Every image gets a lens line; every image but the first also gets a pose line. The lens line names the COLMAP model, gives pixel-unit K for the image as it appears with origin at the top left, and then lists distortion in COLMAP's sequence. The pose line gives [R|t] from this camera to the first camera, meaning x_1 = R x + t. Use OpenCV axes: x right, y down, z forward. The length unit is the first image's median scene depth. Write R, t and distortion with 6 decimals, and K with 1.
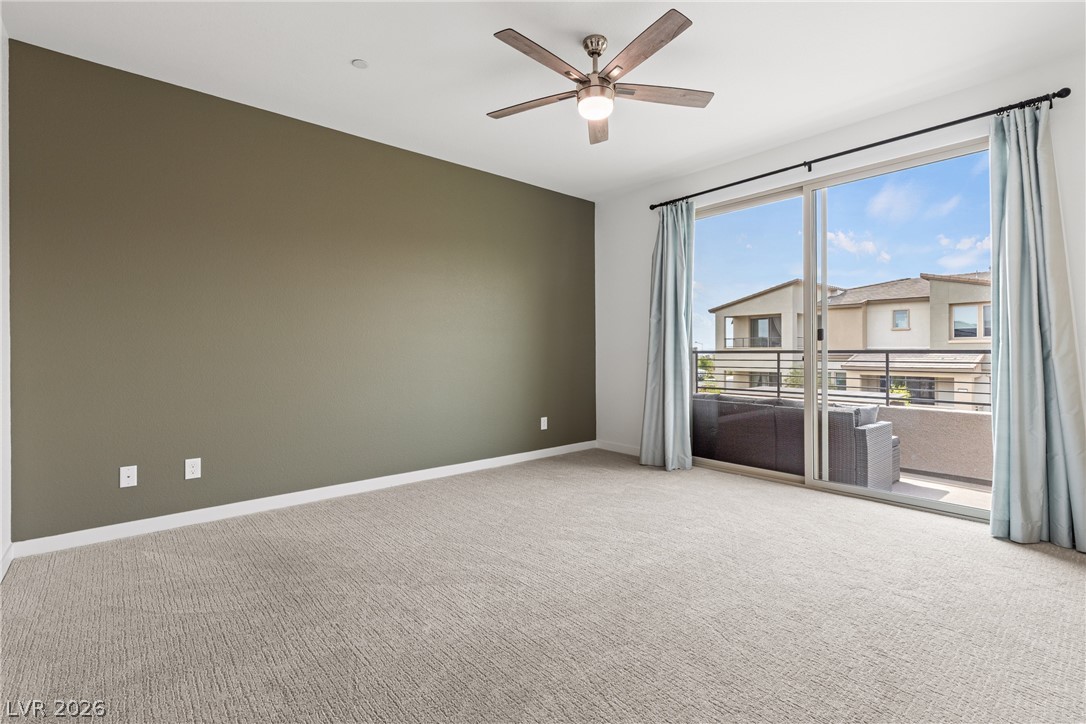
lens RADIAL K [[484.9, 0, 547.7], [0, 484.9, 358.7], [0, 0, 1]] dist [0.003241, 0.000071]
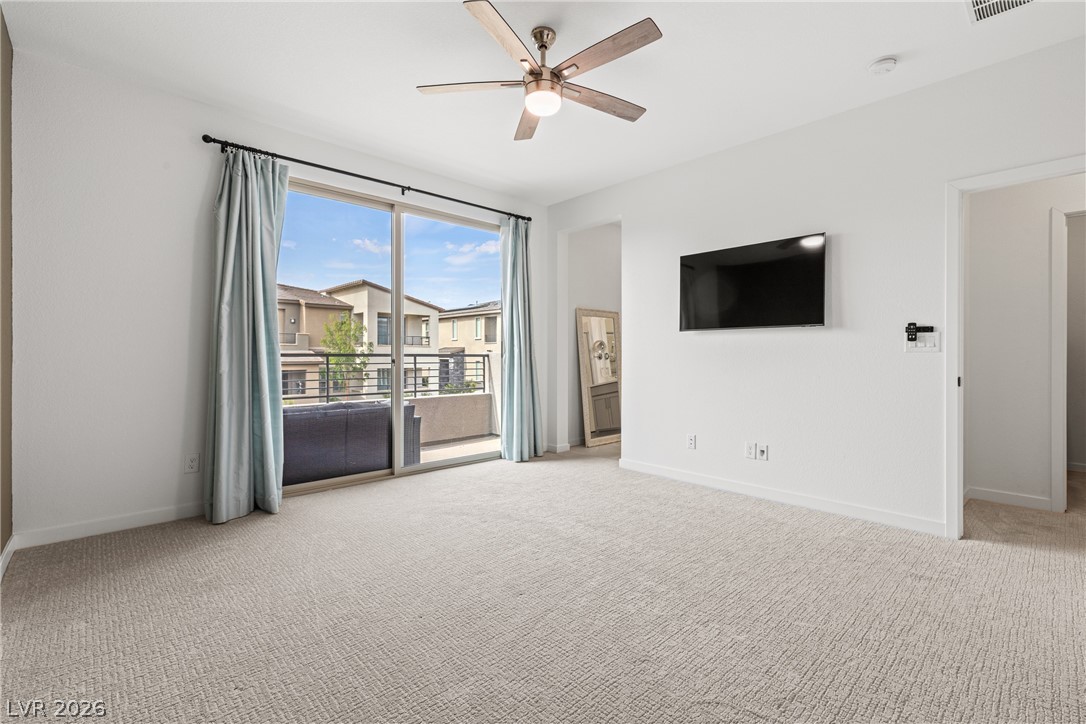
lens RADIAL K [[492.8, 0, 543.0], [0, 492.8, 362.0], [0, 0, 1]] dist [0.001479, 0.000026]
pose [[-0.029196, -0.011373, 0.999509, -0.606017], [0.013615, 0.999838, 0.011775, -0.007144], [-0.999481, 0.013953, -0.029037, 0.701782]]
